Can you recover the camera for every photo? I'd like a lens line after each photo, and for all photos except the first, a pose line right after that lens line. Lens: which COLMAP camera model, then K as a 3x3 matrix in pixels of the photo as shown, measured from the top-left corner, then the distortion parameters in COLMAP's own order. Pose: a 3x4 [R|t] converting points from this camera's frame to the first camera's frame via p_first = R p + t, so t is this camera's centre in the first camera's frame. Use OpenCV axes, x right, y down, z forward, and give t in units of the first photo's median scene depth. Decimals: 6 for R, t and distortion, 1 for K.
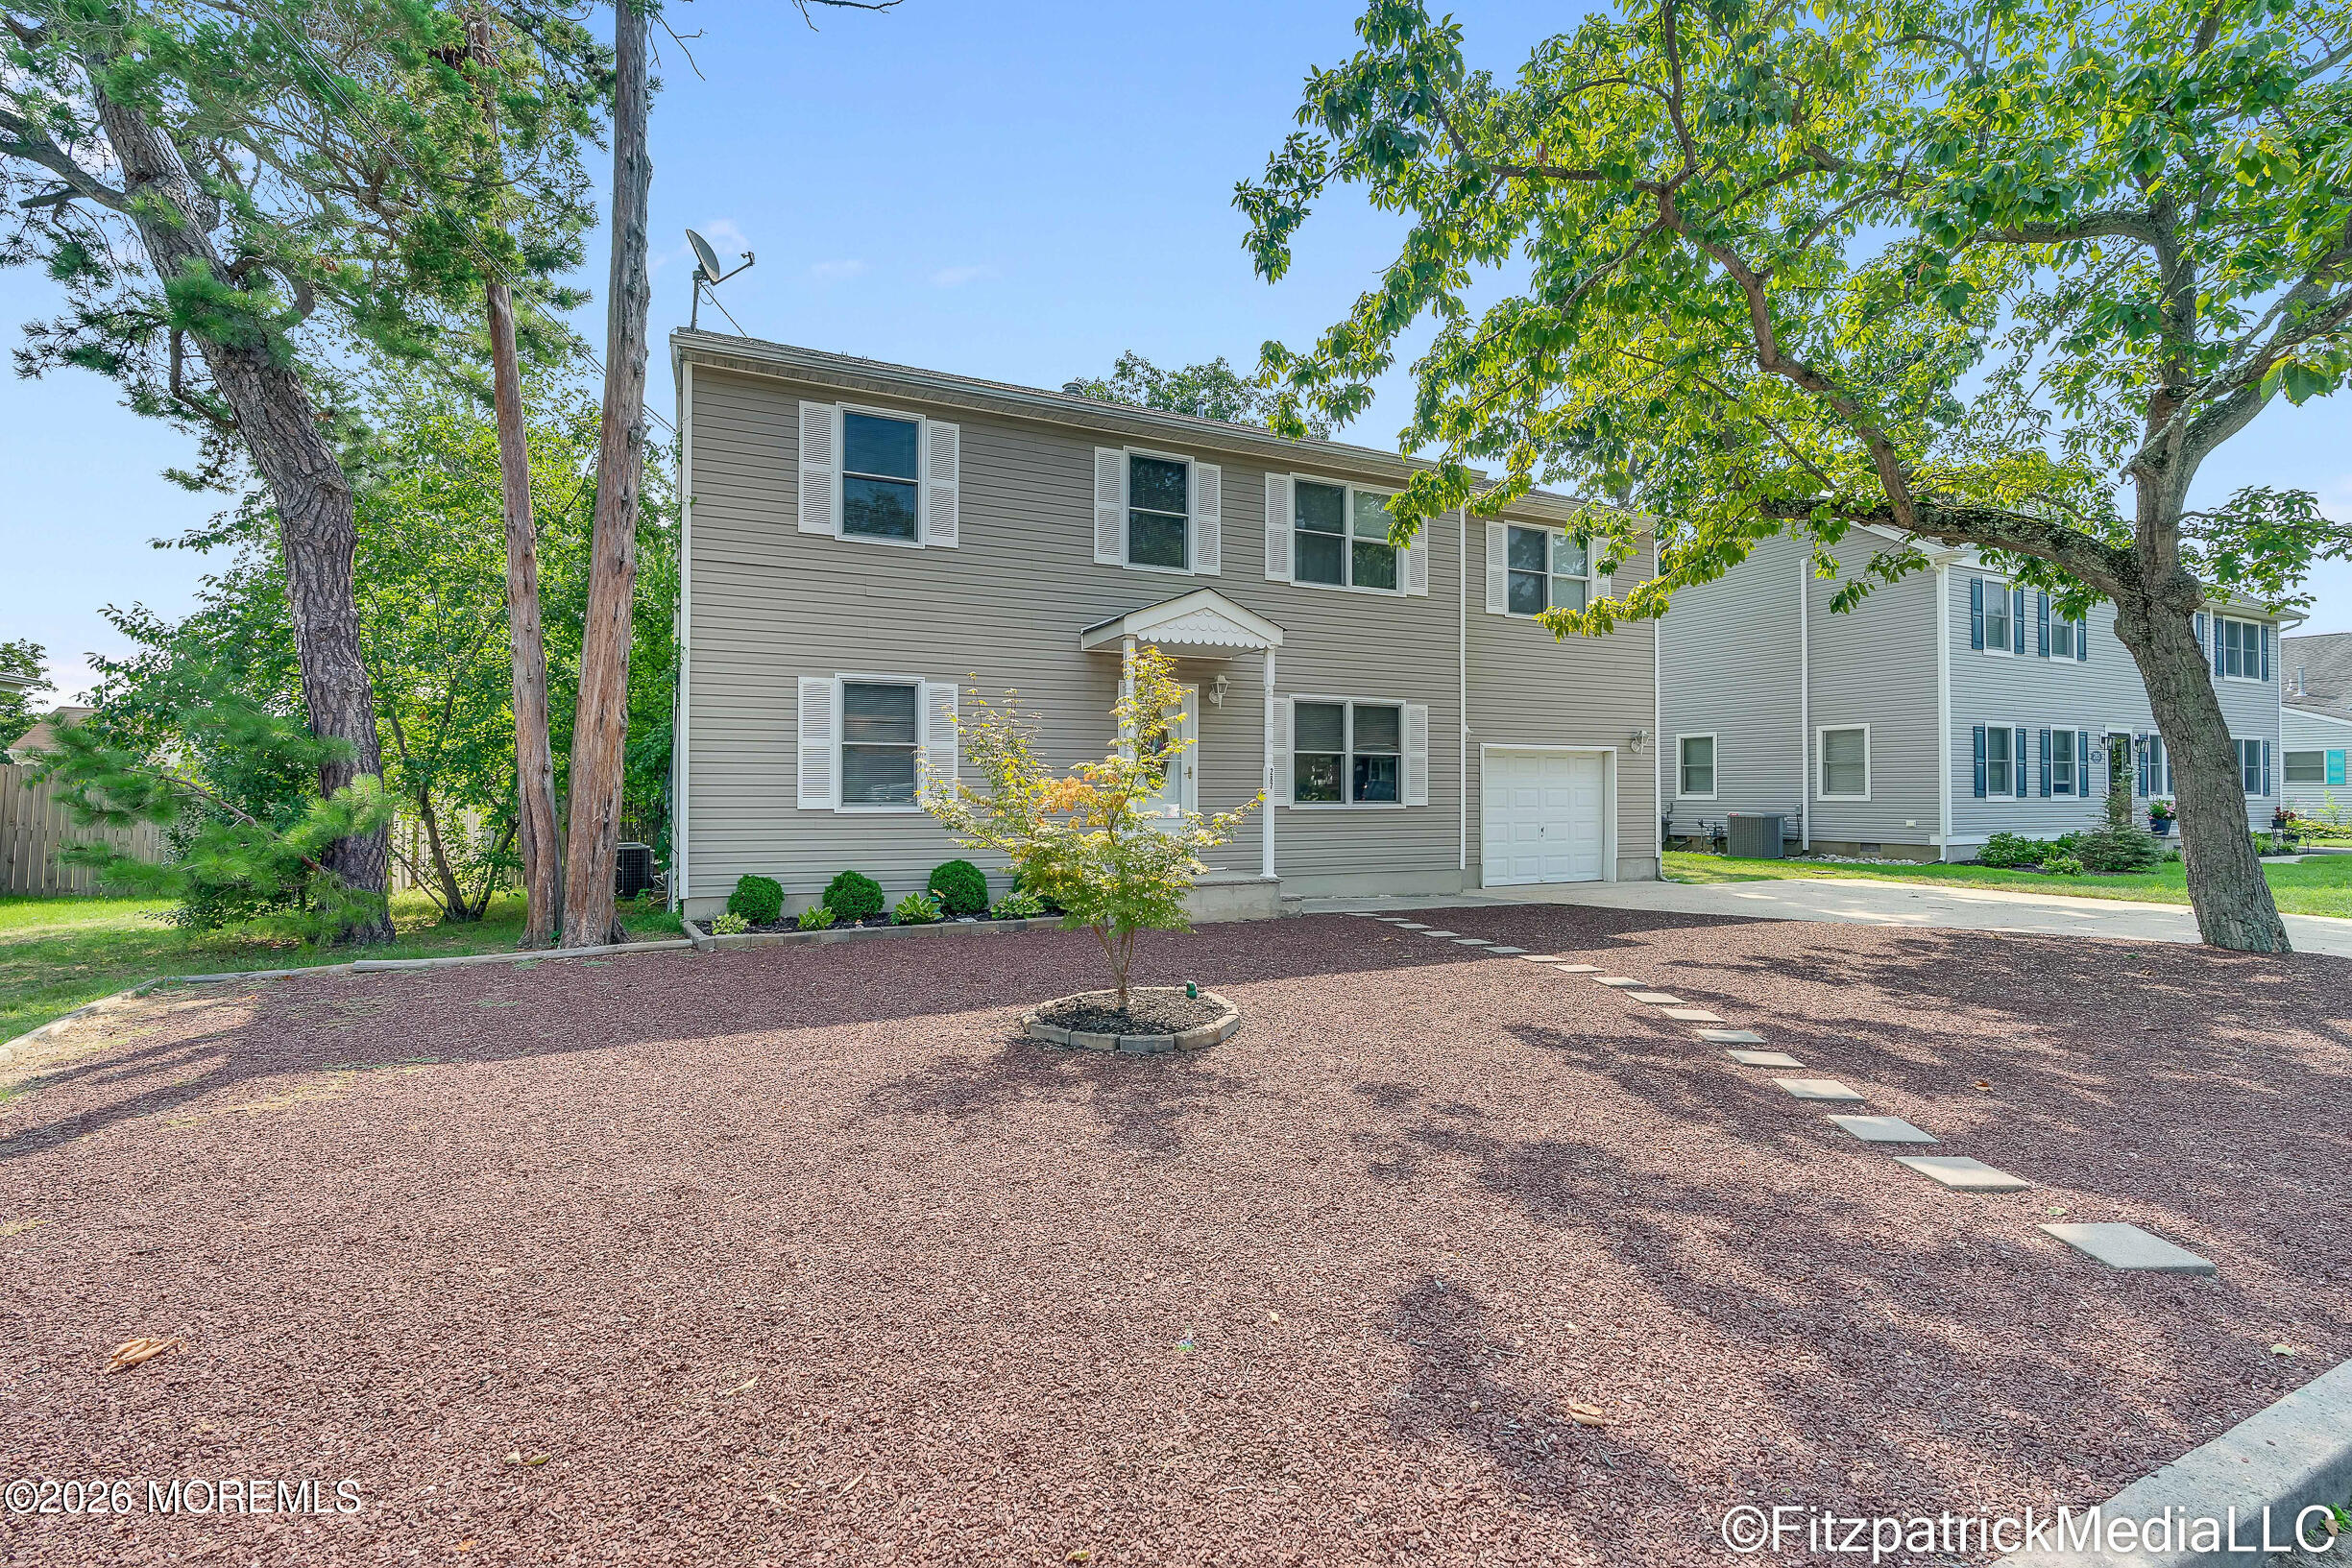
lens RADIAL K [[1049.3, 0, 1175.9], [0, 1049.3, 781.1], [0, 0, 1]] dist [-0.012937, 0.003232]
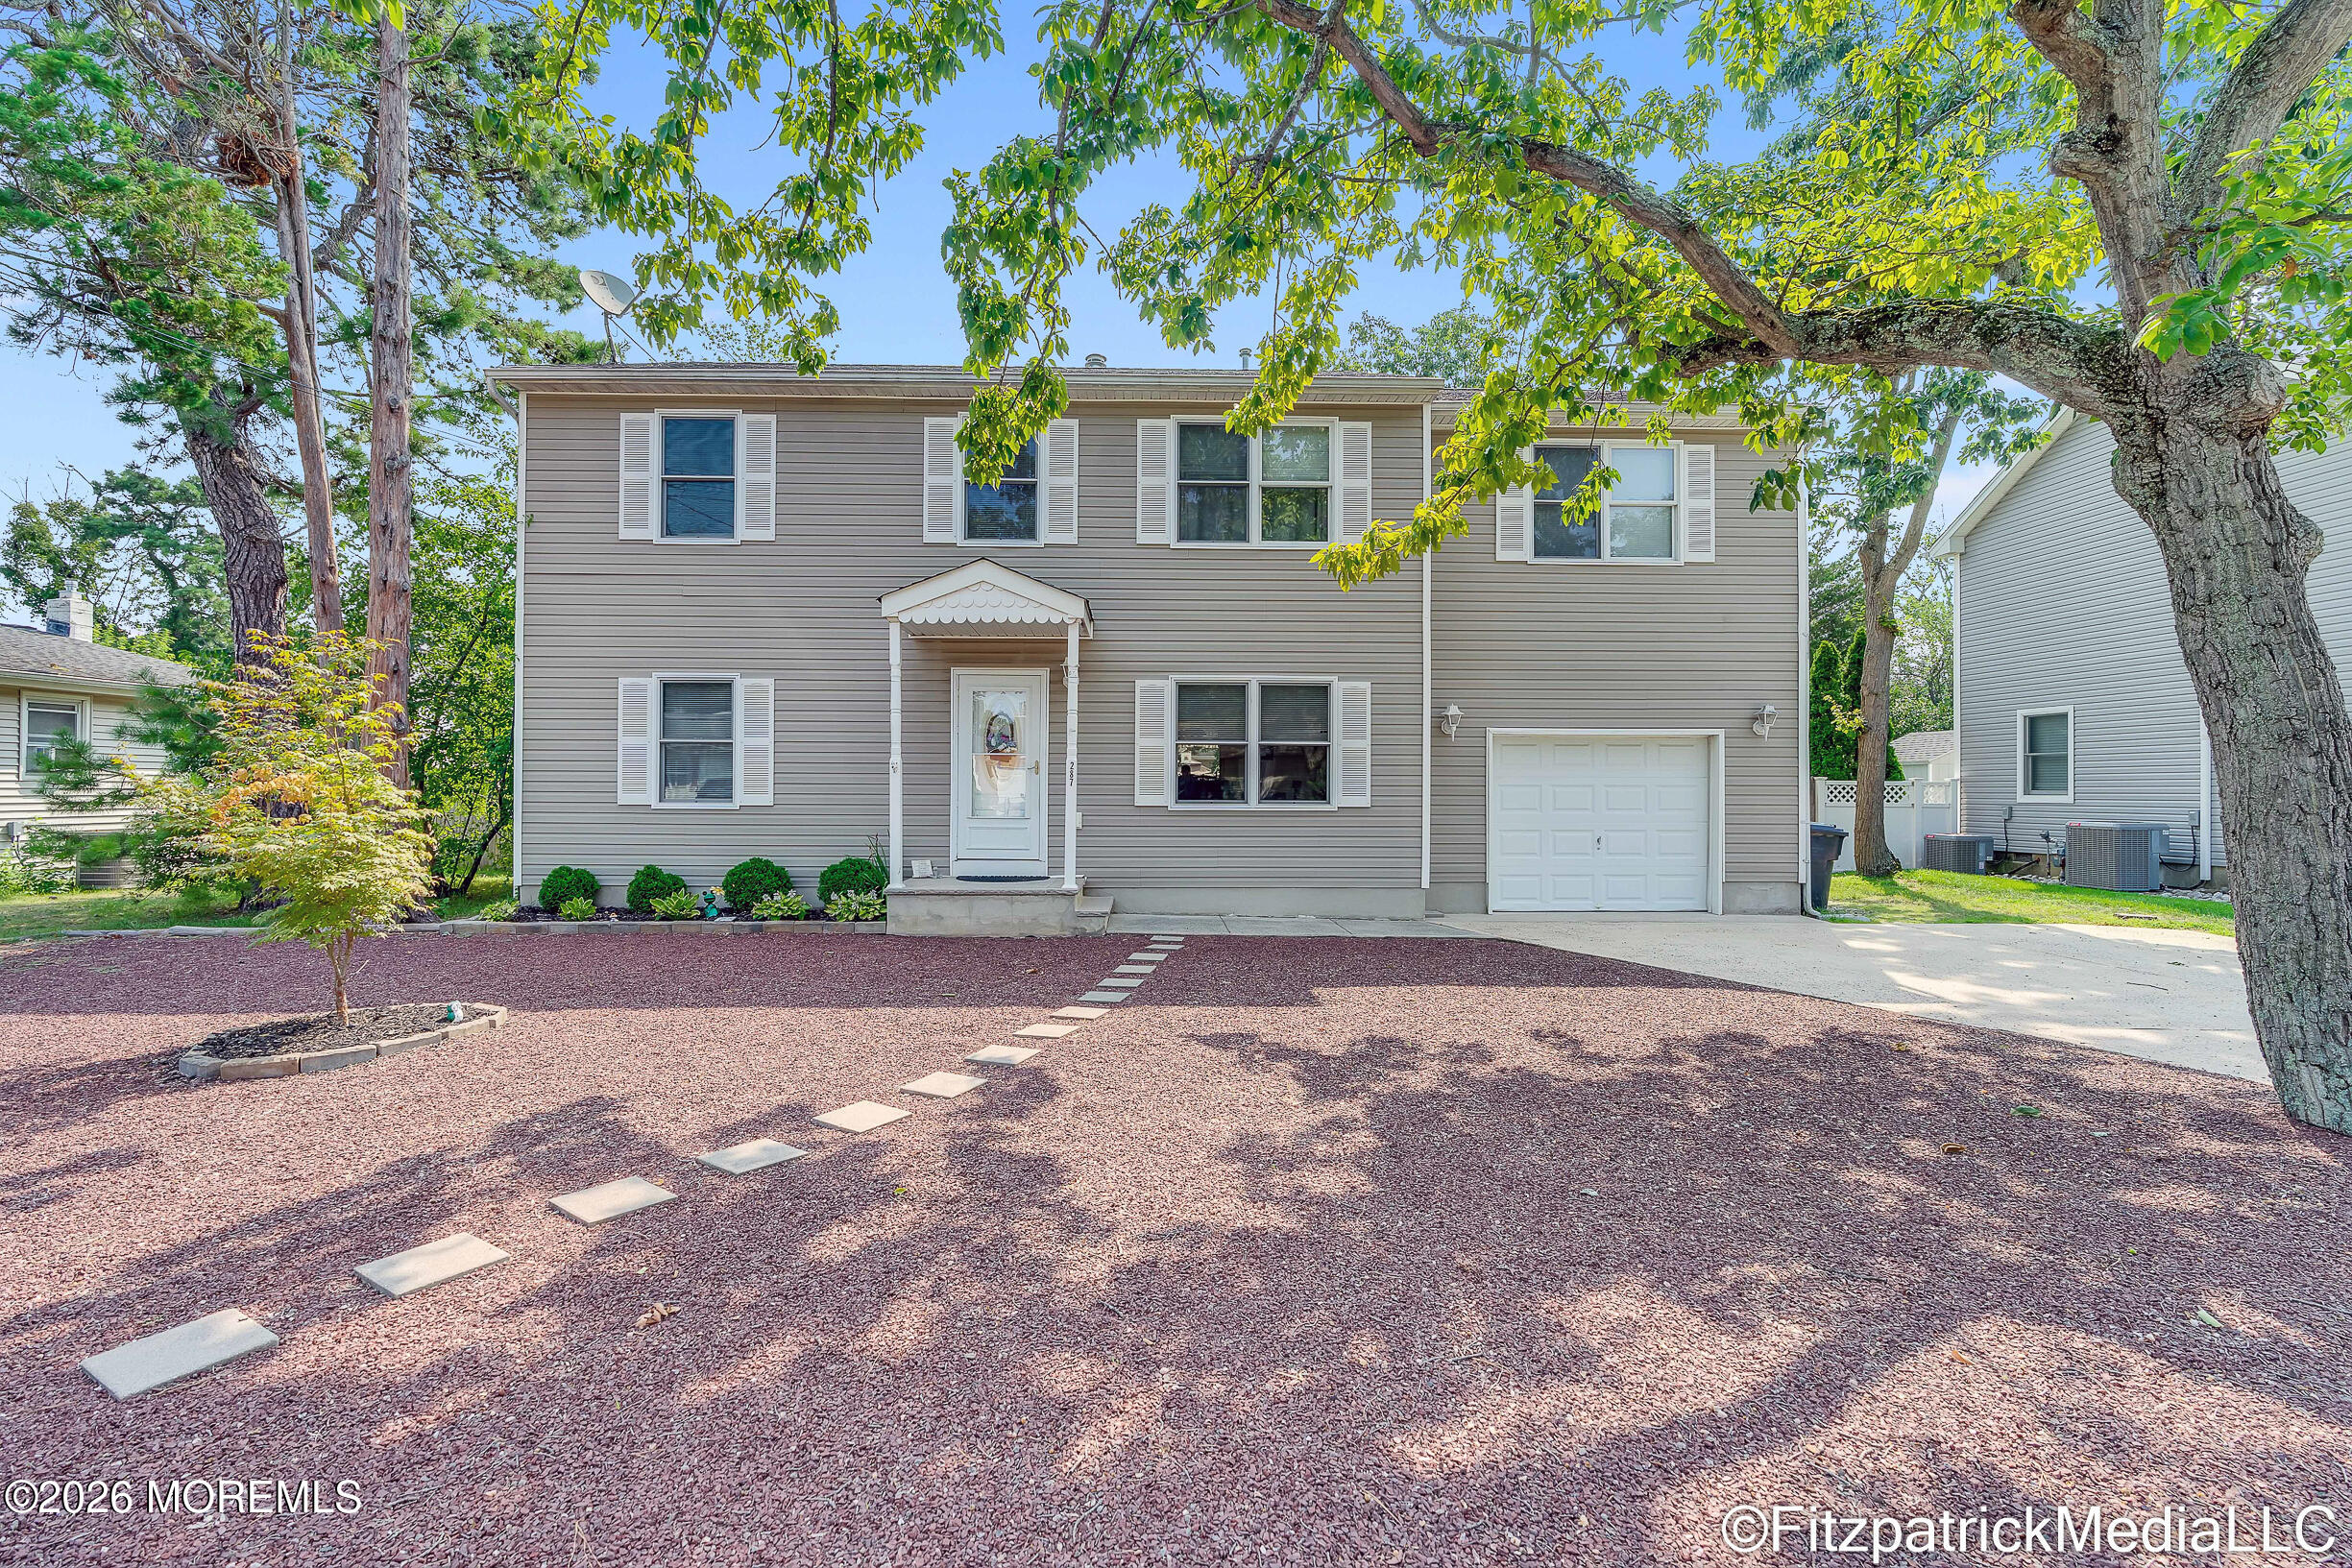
lens RADIAL K [[1049.3, 0, 1175.9], [0, 1049.3, 781.1], [0, 0, 1]] dist [-0.012937, 0.003232]
pose [[0.912154, -0.000223, -0.409848, 0.539770], [0.001378, 0.999996, 0.002522, 0.001821], [0.409845, -0.002865, 0.912151, 0.257705]]
